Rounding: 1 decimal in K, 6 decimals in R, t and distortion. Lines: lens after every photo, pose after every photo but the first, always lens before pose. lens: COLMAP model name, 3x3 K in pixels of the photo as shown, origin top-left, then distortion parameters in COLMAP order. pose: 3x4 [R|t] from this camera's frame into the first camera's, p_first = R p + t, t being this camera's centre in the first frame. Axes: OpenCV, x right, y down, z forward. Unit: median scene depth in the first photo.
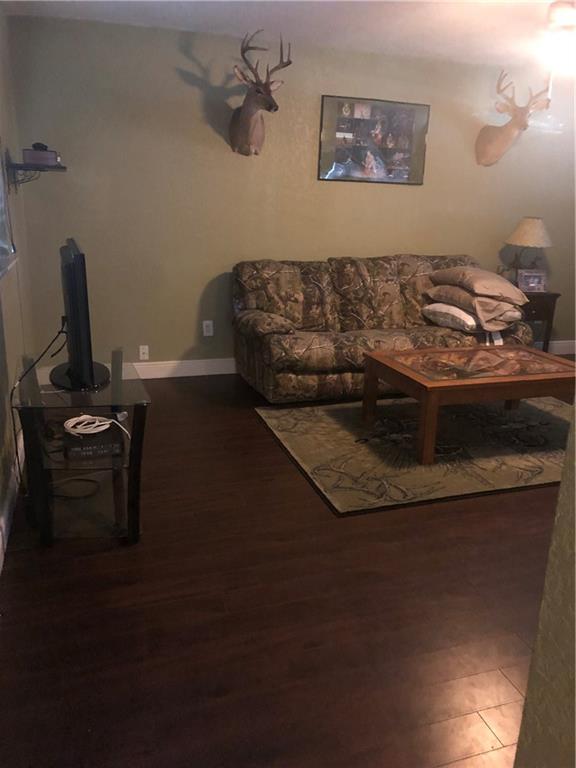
lens RADIAL K [[620.4, 0, 288.7], [0, 620.4, 383.5], [0, 0, 1]] dist [0.018907, -0.024042]
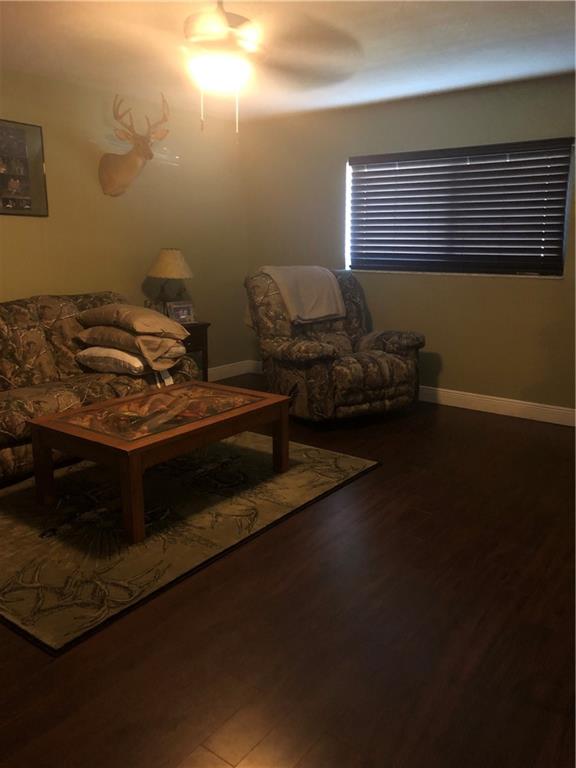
lens RADIAL K [[620.4, 0, 284.8], [0, 620.4, 384.7], [0, 0, 1]] dist [0.018907, -0.024042]
pose [[0.824431, -0.154349, 0.544509, -0.028124], [0.182776, 0.983153, 0.001951, -0.031178], [-0.535637, 0.097915, 0.838753, 0.126539]]
